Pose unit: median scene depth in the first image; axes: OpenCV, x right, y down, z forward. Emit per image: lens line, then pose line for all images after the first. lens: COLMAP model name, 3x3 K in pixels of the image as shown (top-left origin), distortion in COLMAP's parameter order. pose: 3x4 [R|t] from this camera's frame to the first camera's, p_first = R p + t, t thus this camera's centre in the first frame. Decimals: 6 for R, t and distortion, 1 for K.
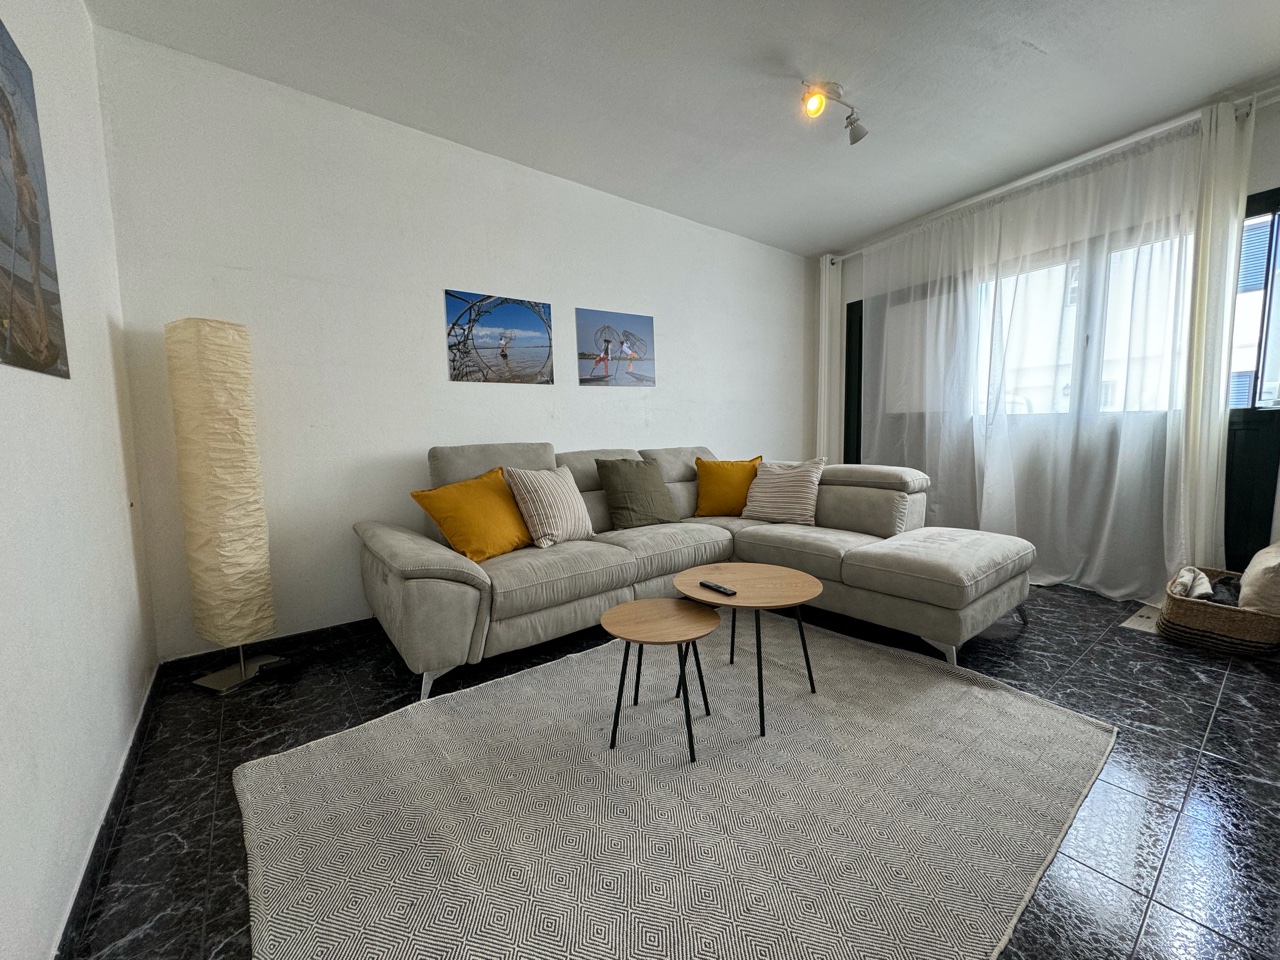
lens RADIAL K [[511.4, 0, 638.1], [0, 511.4, 481.3], [0, 0, 1]] dist [-0.002489, 0.000222]
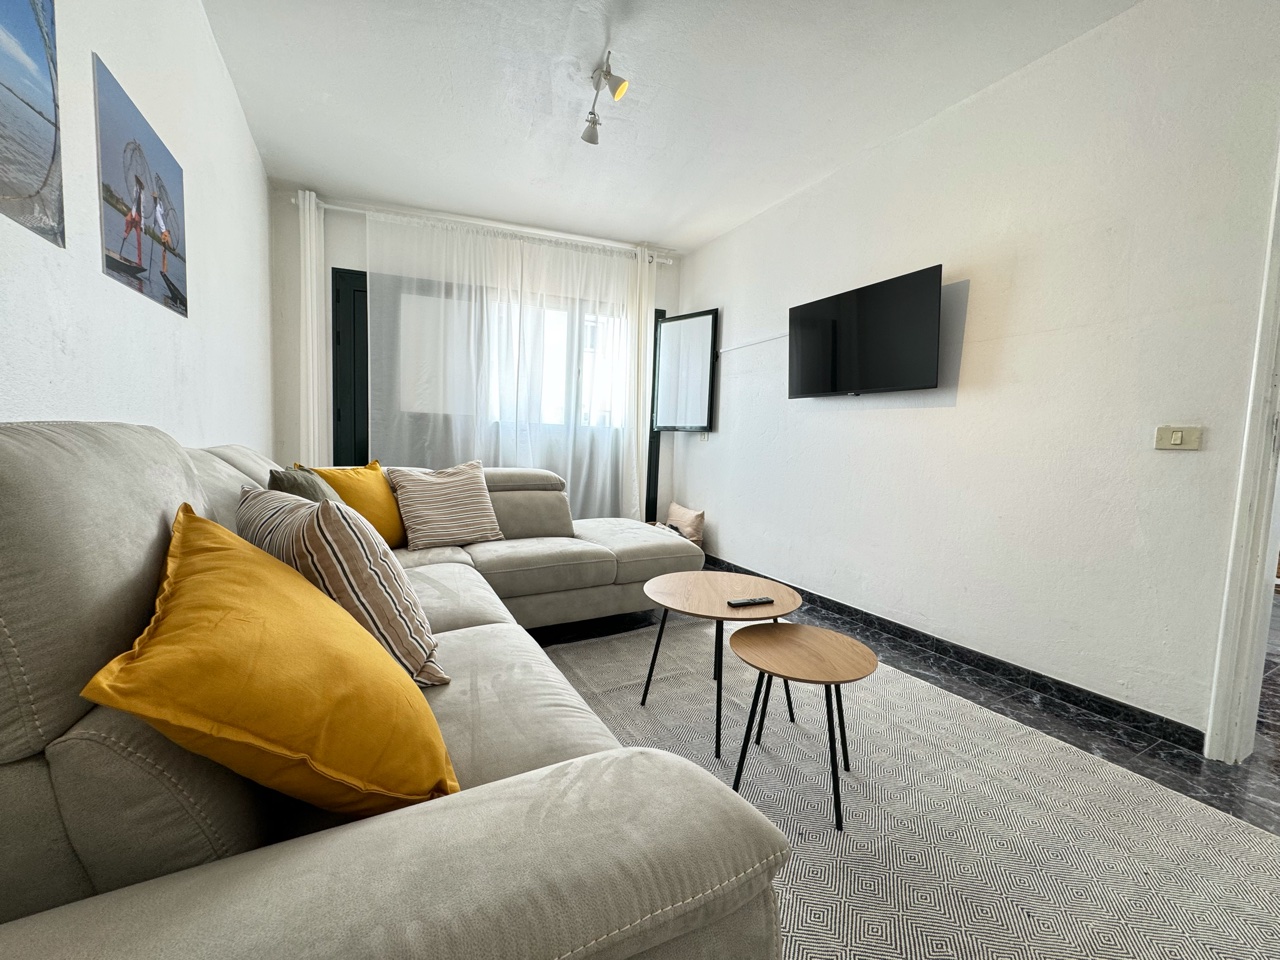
lens RADIAL K [[511.4, 0, 638.1], [0, 511.4, 481.3], [0, 0, 1]] dist [-0.002489, 0.000222]
pose [[0.163156, -0.050993, 0.985282, -0.437014], [0.060373, 0.997308, 0.041618, -0.031349], [-0.984751, 0.052694, 0.165796, 0.594490]]
